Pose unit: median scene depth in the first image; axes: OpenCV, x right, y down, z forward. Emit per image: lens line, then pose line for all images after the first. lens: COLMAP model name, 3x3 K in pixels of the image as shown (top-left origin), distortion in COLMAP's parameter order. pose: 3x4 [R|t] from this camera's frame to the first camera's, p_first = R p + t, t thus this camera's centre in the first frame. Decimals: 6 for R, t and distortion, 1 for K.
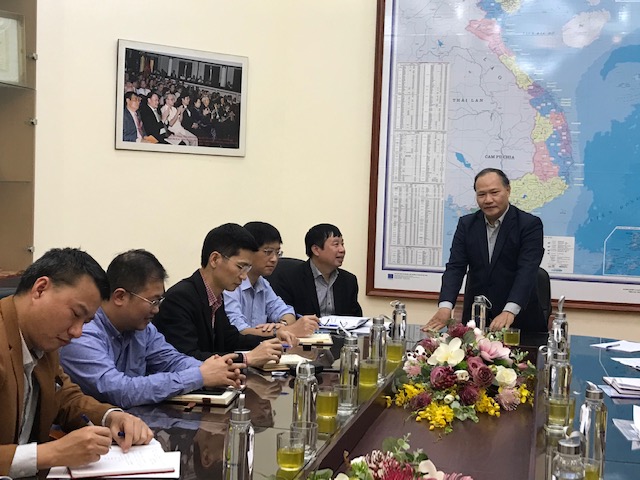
lens RADIAL K [[966.9, 0, 321.3], [0, 966.9, 241.2], [0, 0, 1]] dist [0.102114, 0.000000]
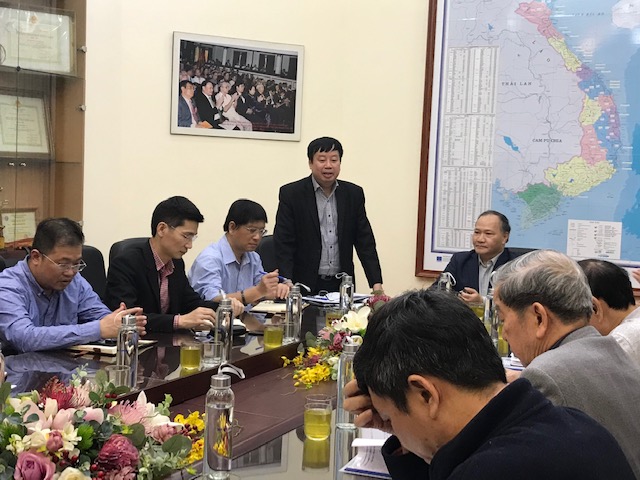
lens RADIAL K [[966.9, 0, 318.7], [0, 966.9, 239.0], [0, 0, 1]] dist [0.102114, 0.000000]
pose [[0.978683, 0.019025, -0.204496, 0.164177], [-0.017635, 0.999807, 0.008616, 0.009701], [0.204620, -0.004826, 0.978830, -0.022216]]
